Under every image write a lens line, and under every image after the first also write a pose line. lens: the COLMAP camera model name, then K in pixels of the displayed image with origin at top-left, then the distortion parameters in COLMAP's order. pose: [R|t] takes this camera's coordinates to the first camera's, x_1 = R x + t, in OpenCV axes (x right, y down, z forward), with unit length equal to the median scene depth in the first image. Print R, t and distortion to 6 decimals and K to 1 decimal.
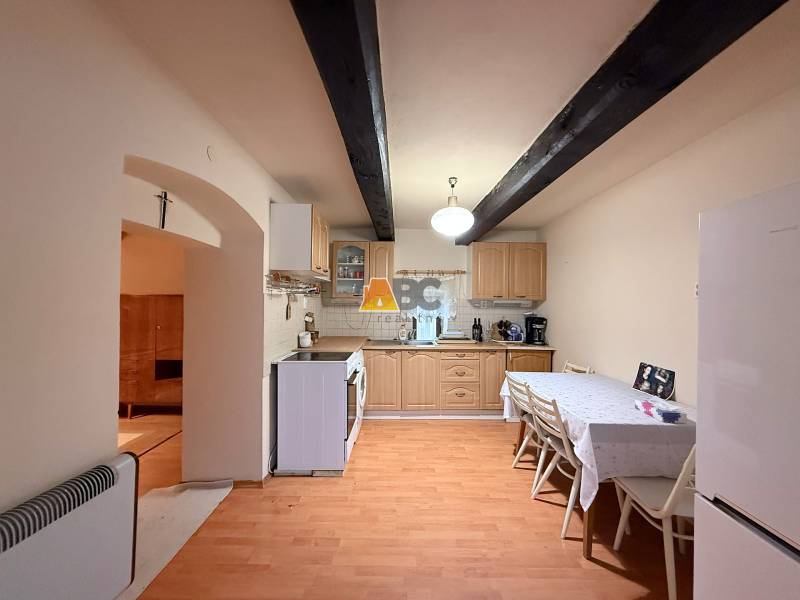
lens RADIAL K [[316.8, 0, 401.9], [0, 316.8, 301.5], [0, 0, 1]] dist [-0.008638, 0.000071]
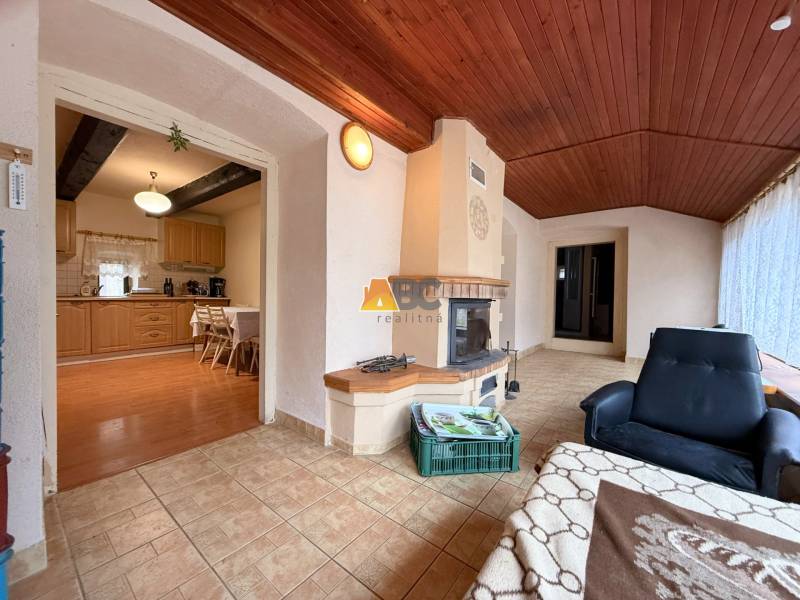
lens RADIAL K [[316.8, 0, 401.9], [0, 316.8, 301.5], [0, 0, 1]] dist [-0.008638, 0.000071]
pose [[0.619541, -0.015544, 0.784810, -0.210934], [-0.016832, 0.999311, 0.033079, 0.107326], [-0.784784, -0.033704, 0.618853, -0.625042]]
